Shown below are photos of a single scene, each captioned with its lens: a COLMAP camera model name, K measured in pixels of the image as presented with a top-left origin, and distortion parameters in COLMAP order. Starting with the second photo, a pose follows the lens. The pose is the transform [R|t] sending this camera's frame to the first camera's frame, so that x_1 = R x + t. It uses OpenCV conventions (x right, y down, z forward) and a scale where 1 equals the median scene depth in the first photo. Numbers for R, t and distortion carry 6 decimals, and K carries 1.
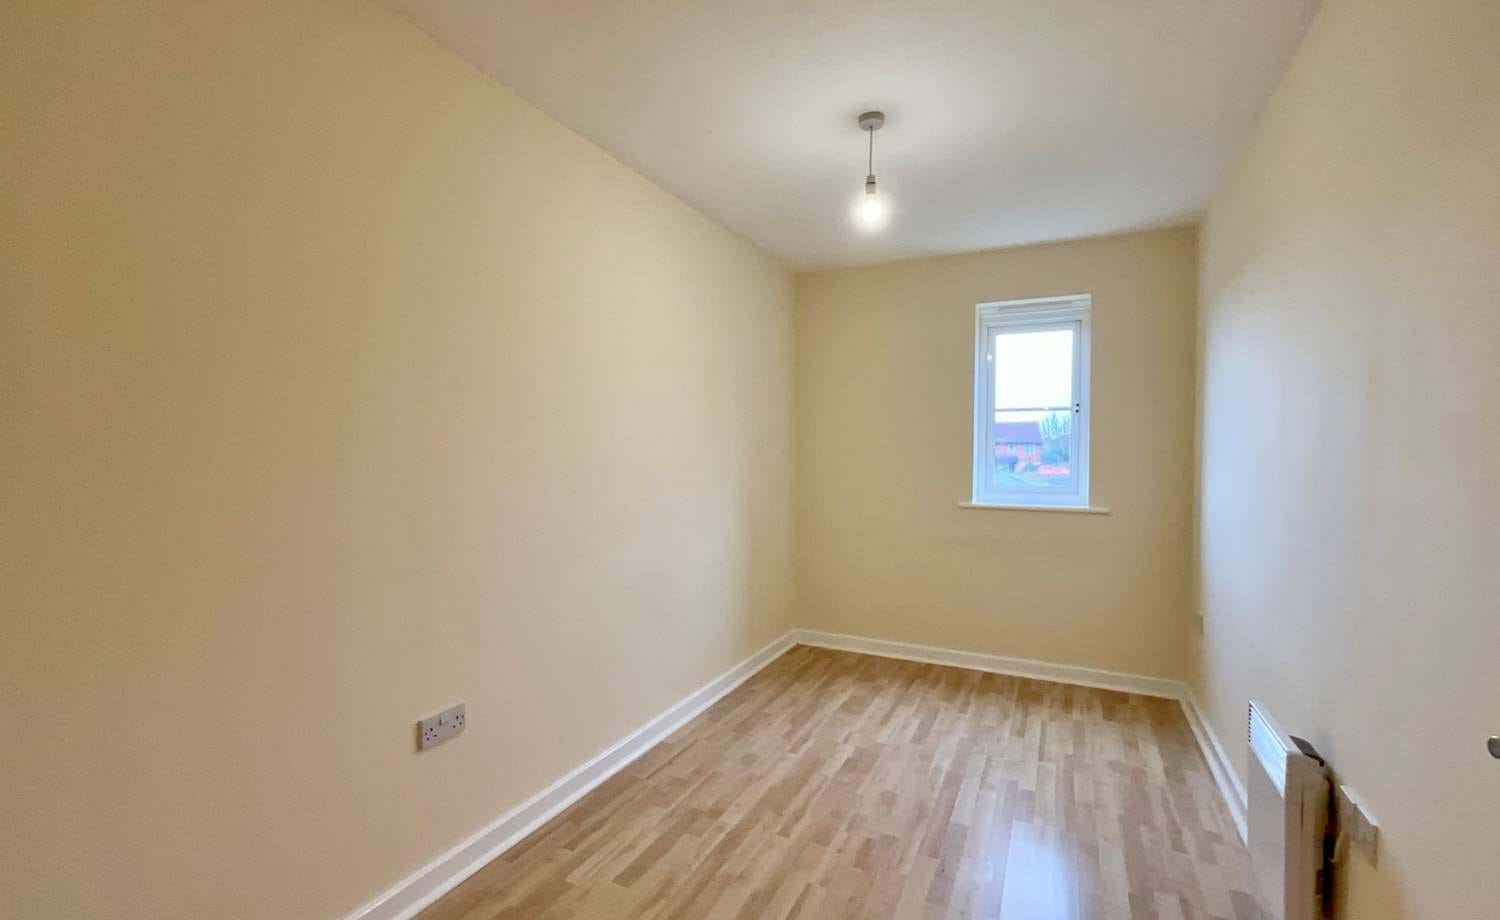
lens RADIAL K [[598.7, 0, 747.4], [0, 598.7, 458.6], [0, 0, 1]] dist [0.006144, 0.001797]
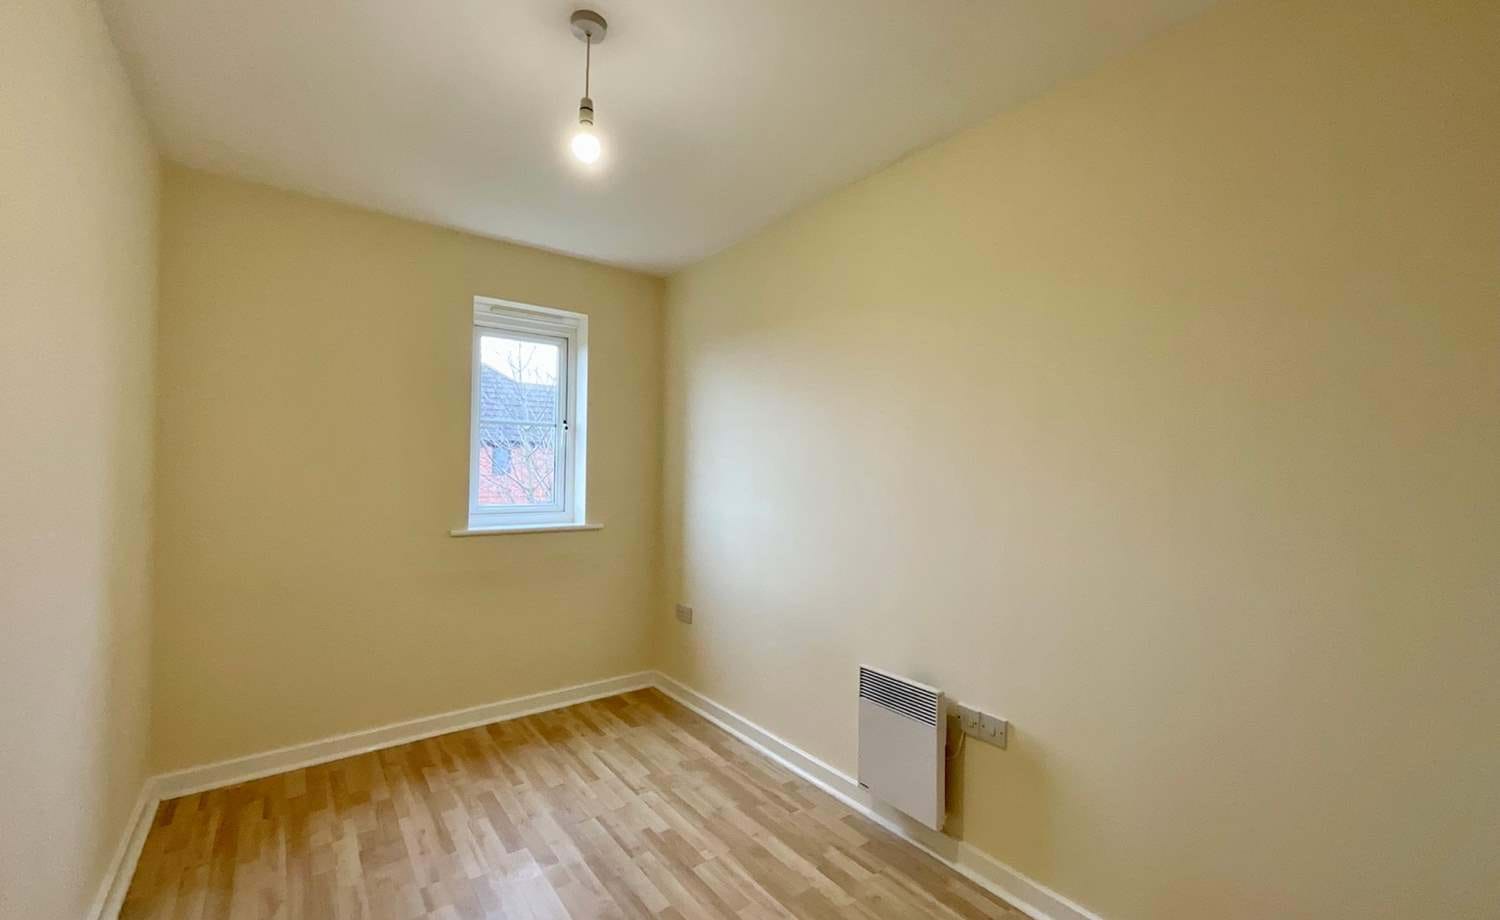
lens RADIAL K [[598.7, 0, 749.7], [0, 598.7, 462.8], [0, 0, 1]] dist [0.006144, 0.001797]
pose [[0.464760, 0.016674, 0.885280, -0.222808], [-0.003185, 0.999848, -0.017160, -0.006847], [-0.885431, 0.005155, 0.464742, 0.310191]]
